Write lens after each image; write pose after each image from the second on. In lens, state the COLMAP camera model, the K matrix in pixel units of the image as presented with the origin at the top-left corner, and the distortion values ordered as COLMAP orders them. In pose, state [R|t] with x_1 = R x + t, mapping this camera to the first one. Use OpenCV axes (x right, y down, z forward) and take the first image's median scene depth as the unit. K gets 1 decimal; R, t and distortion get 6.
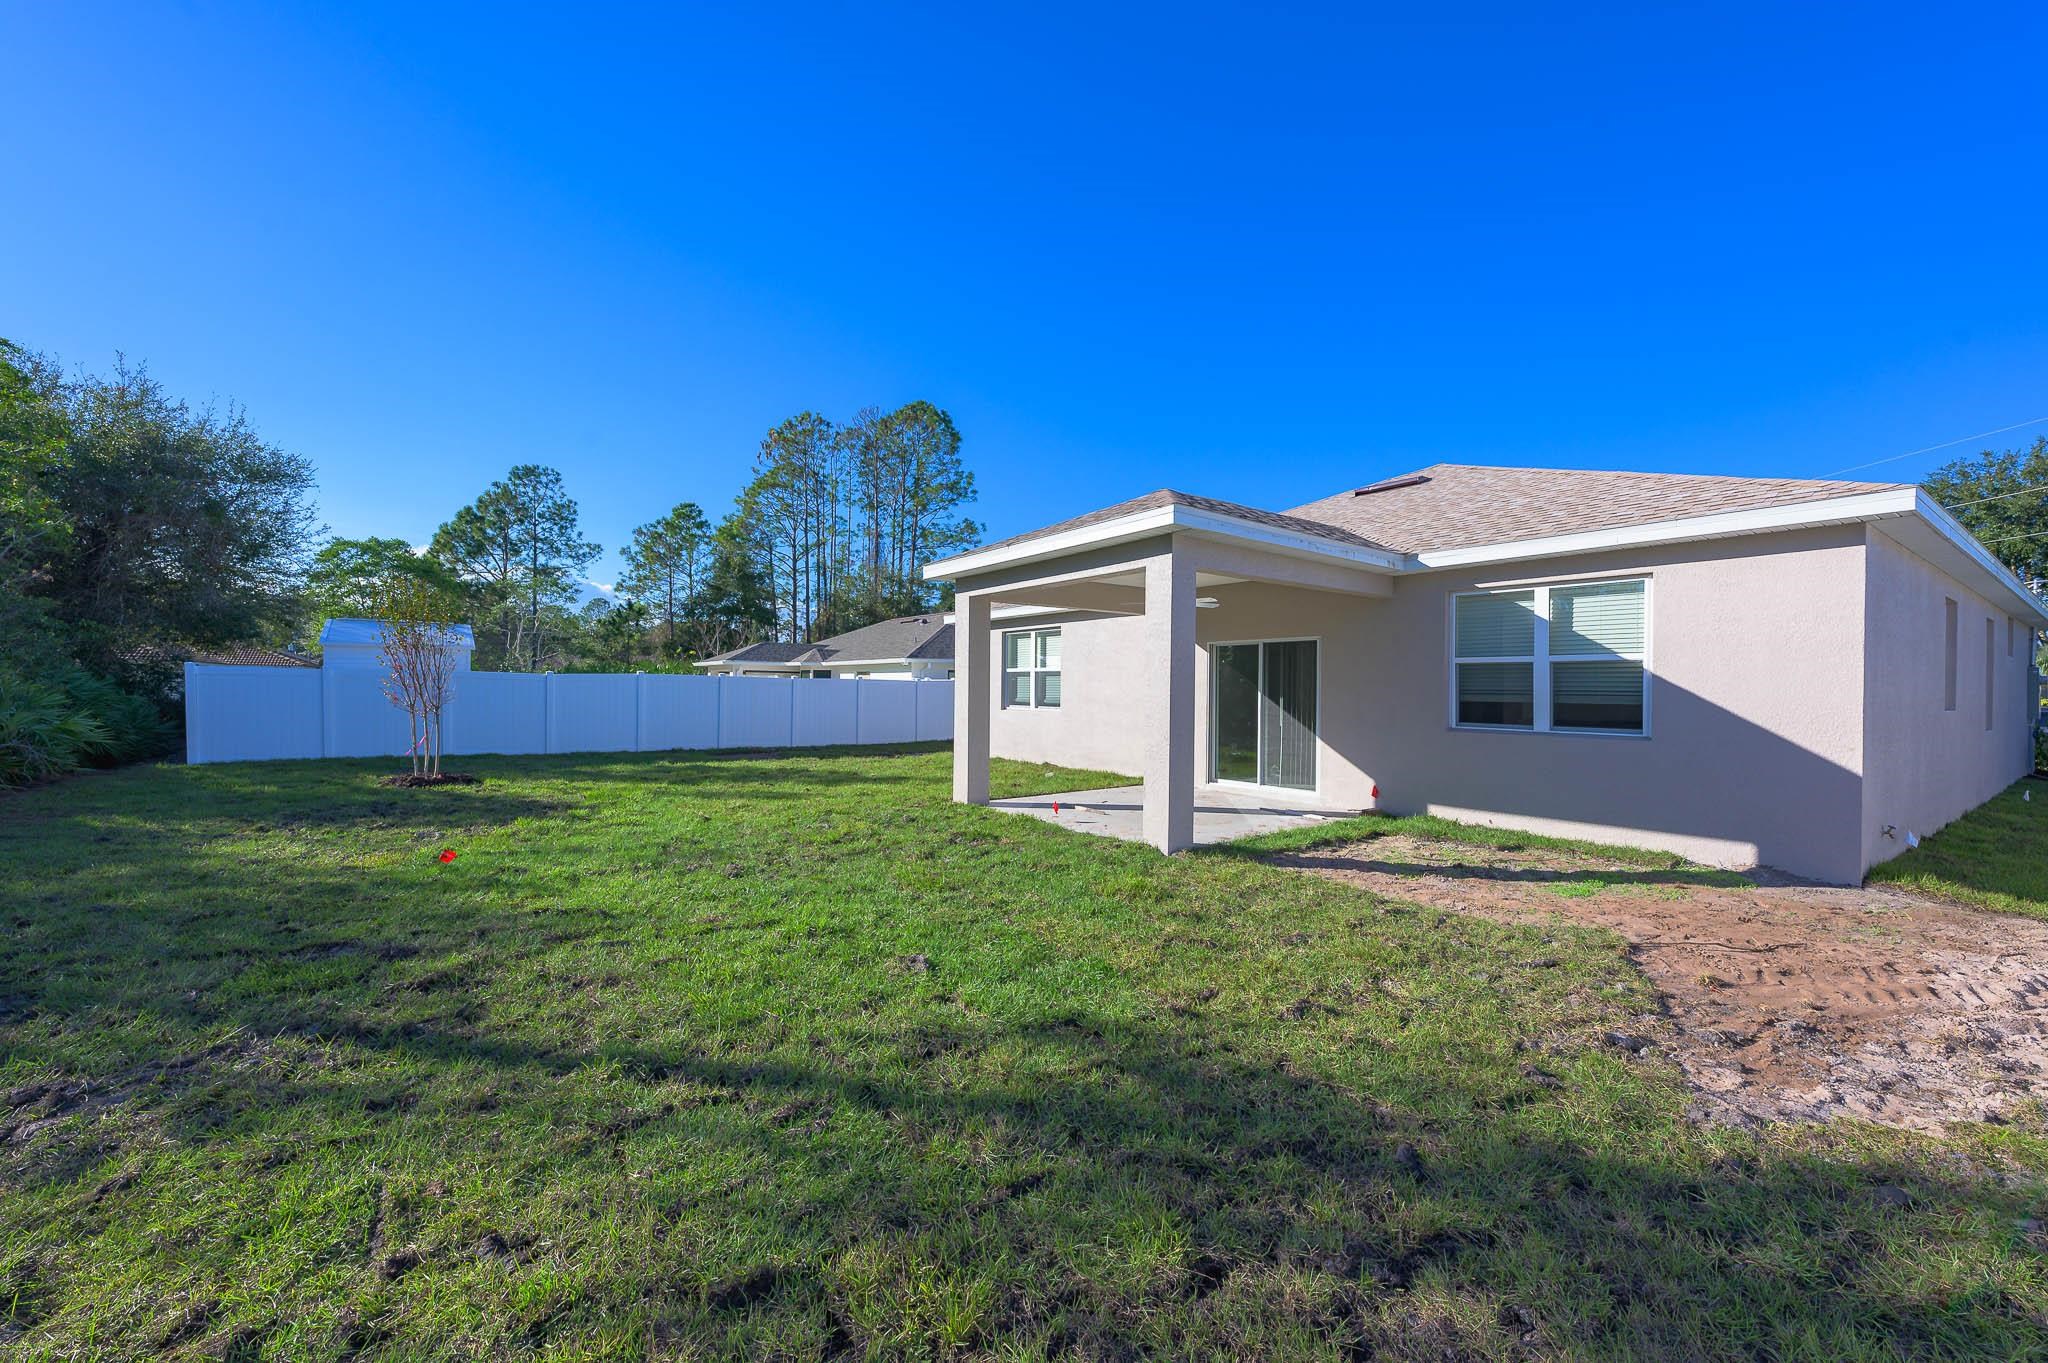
lens RADIAL K [[810.6, 0, 1024.0], [0, 810.6, 681.5], [0, 0, 1]] dist [0.022559, 0.000083]
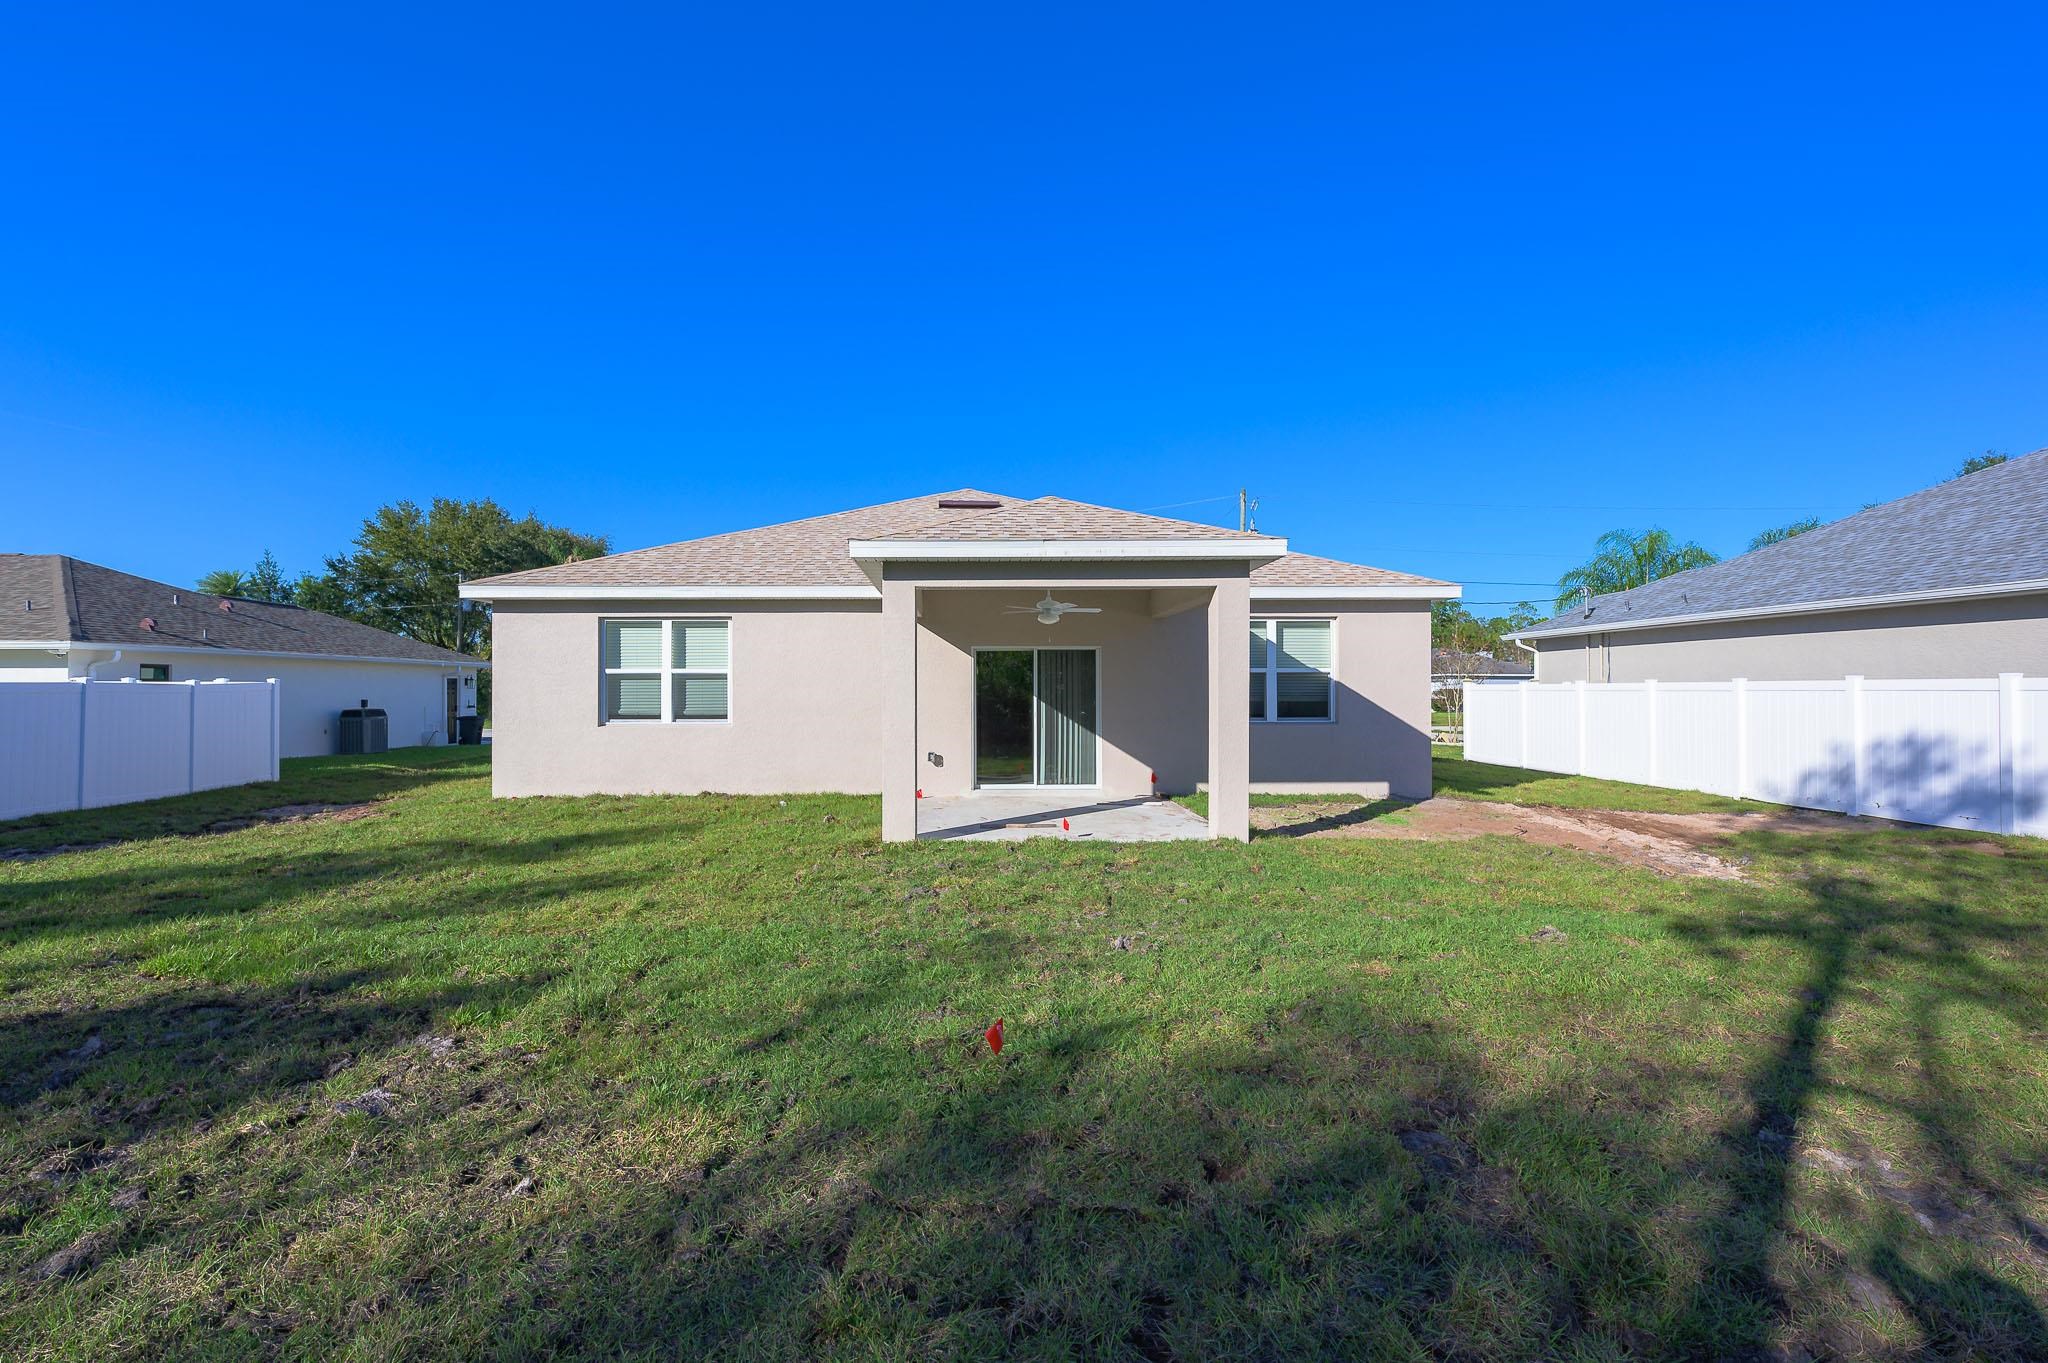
lens RADIAL K [[887.3, 0, 1024.0], [0, 887.3, 681.5], [0, 0, 1]] dist [0.023269, 0.000047]
pose [[0.571971, -0.002227, 0.820271, -0.705371], [0.000538, 0.999997, 0.002340, -0.009929], [-0.820274, -0.000897, 0.571971, 0.382152]]
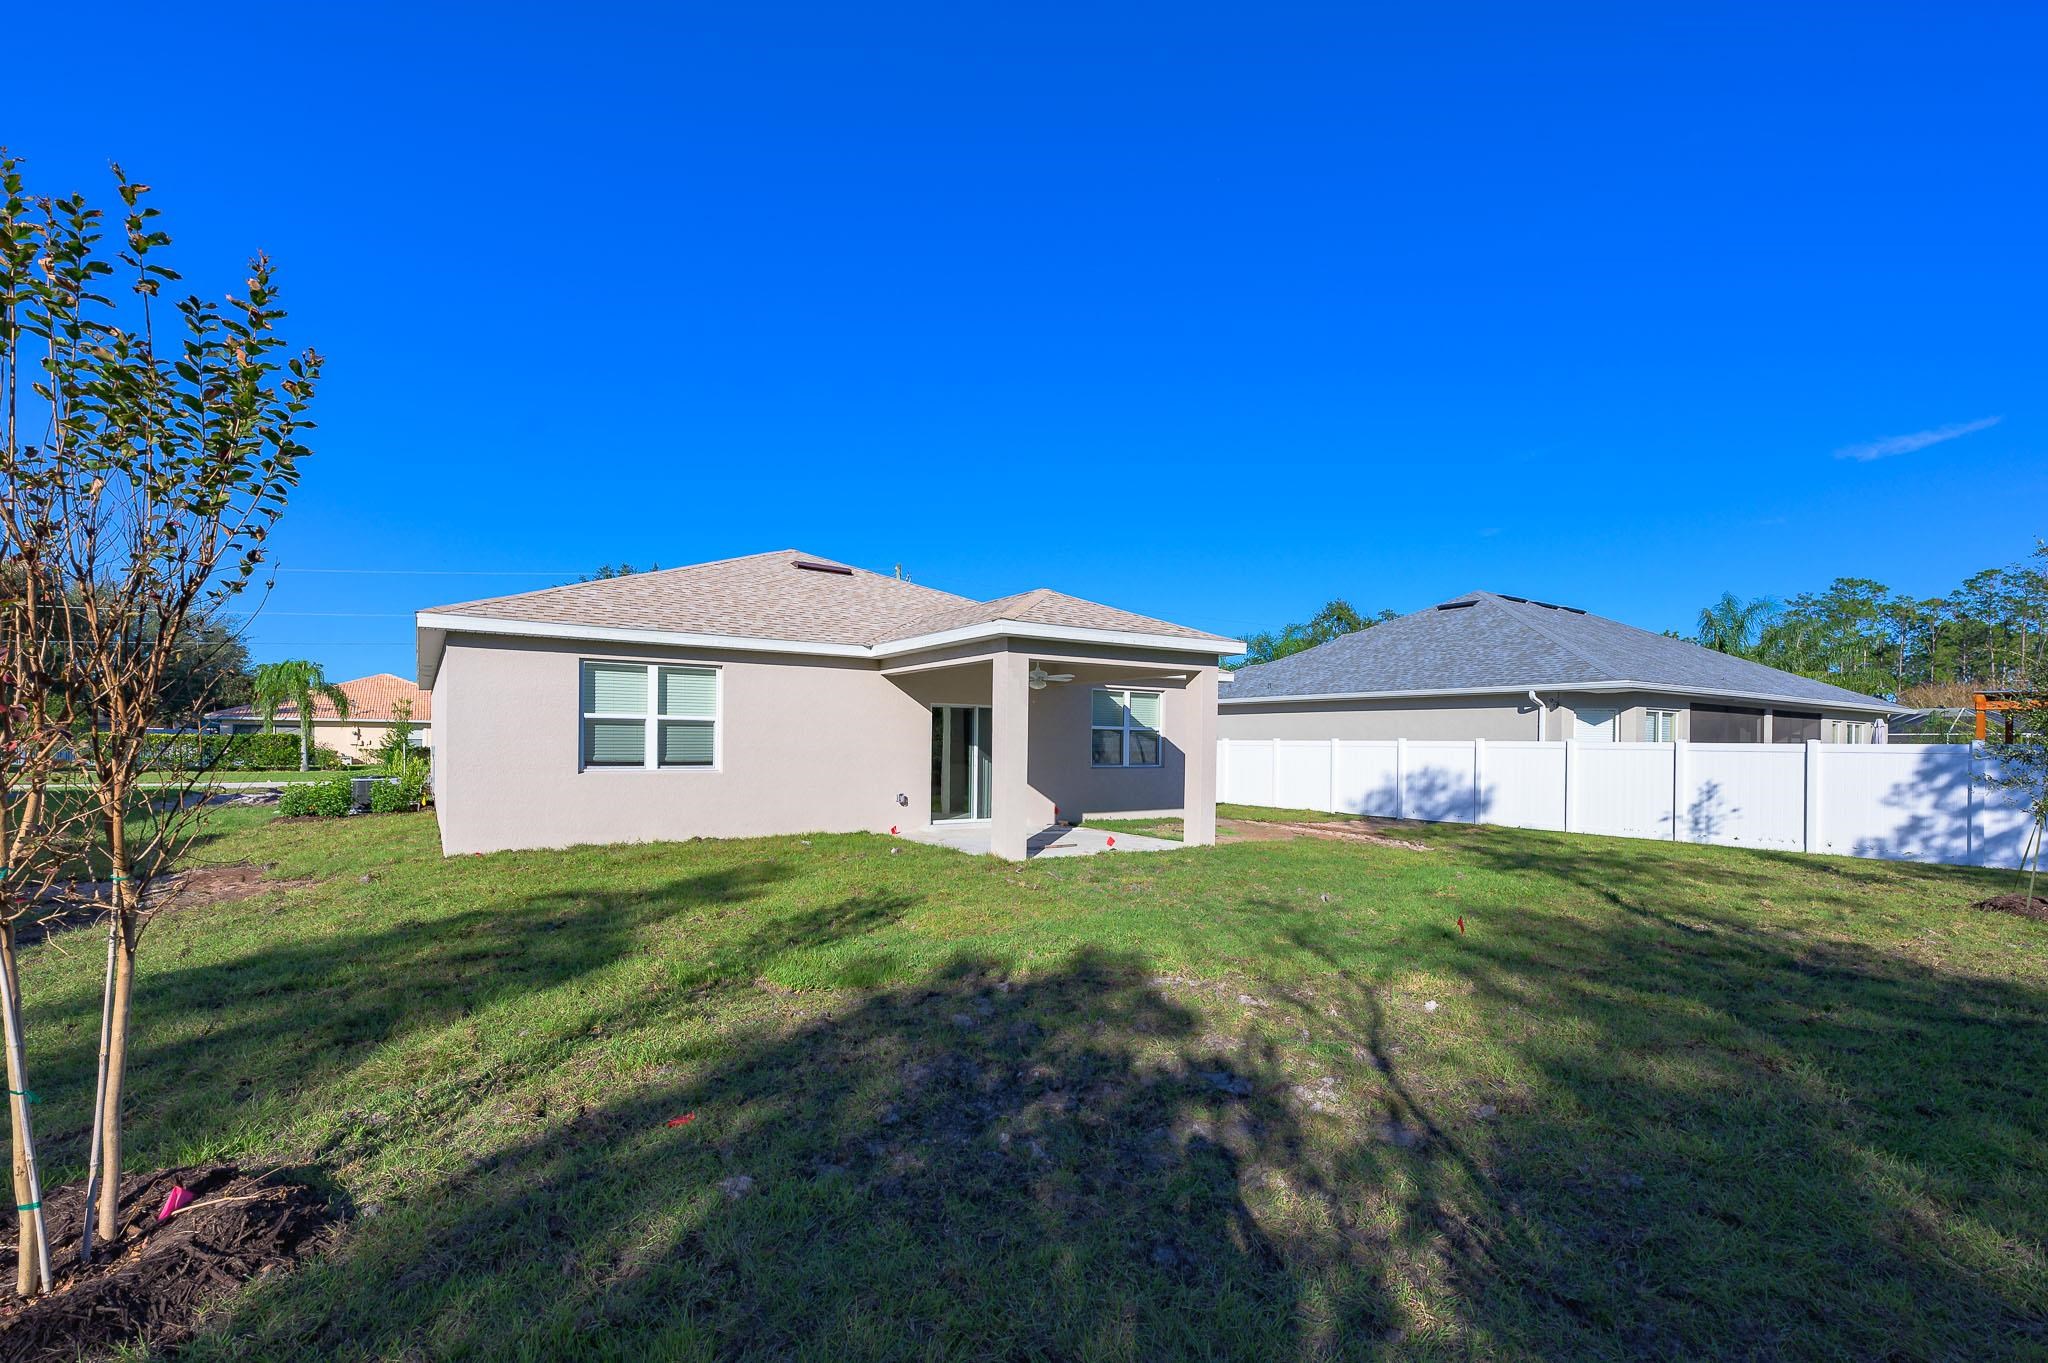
lens RADIAL K [[830.9, 0, 1019.4], [0, 830.9, 743.0], [0, 0, 1]] dist [0.000307, 0.000032]
pose [[0.056986, -0.003758, 0.998368, -1.077520], [-0.014347, 0.999887, 0.004583, 0.001189], [-0.998272, -0.014585, 0.056926, 0.921923]]
